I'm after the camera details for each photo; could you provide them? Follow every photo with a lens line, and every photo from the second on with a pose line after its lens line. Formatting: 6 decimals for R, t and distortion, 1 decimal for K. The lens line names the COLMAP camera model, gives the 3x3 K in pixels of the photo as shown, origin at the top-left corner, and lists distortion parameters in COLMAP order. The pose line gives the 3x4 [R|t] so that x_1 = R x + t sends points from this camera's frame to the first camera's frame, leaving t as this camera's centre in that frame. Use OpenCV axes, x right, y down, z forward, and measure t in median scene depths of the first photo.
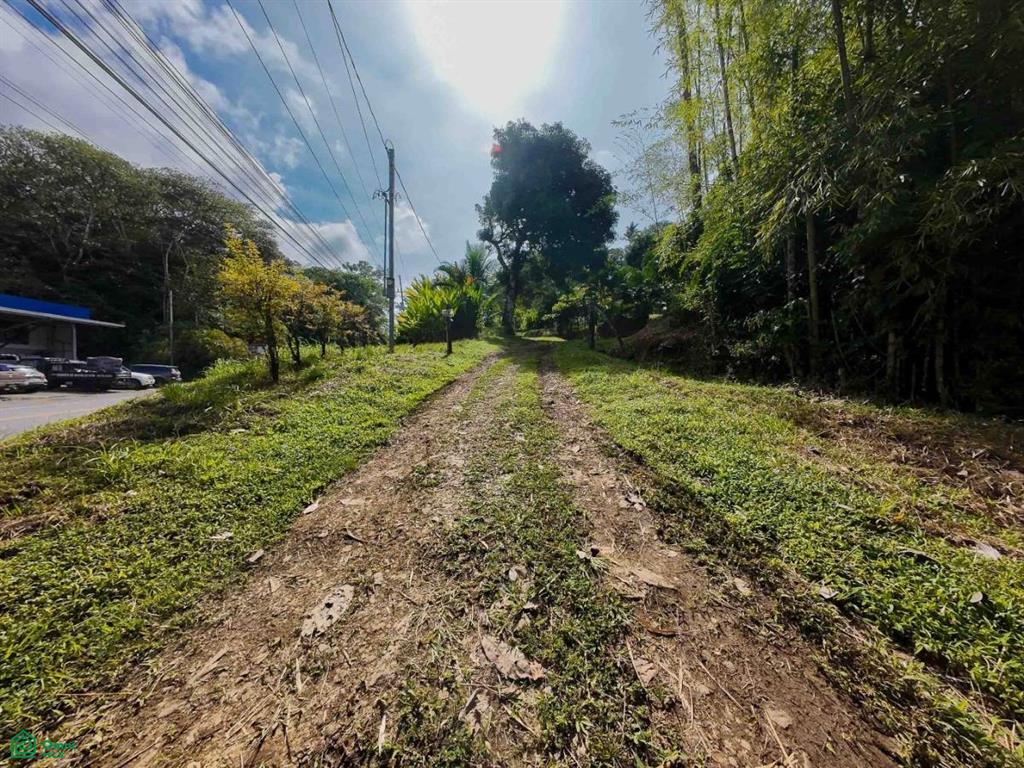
lens RADIAL K [[341.5, 0, 513.5], [0, 341.5, 380.3], [0, 0, 1]] dist [-0.010027, 0.006014]
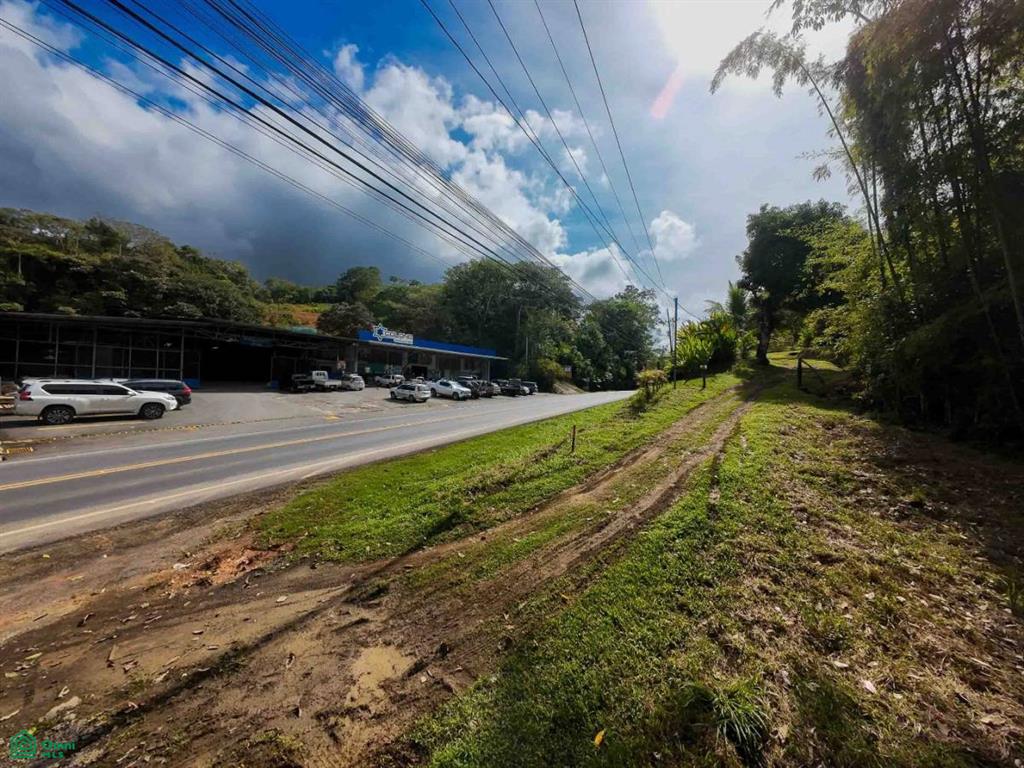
lens RADIAL K [[336.5, 0, 516.6], [0, 336.5, 395.2], [0, 0, 1]] dist [-0.010291, -0.000032]
pose [[0.751735, 0.036980, -0.658427, 0.133173], [-0.028196, 0.999316, 0.023934, -0.024107], [0.658862, 0.000573, 0.752264, -0.563826]]
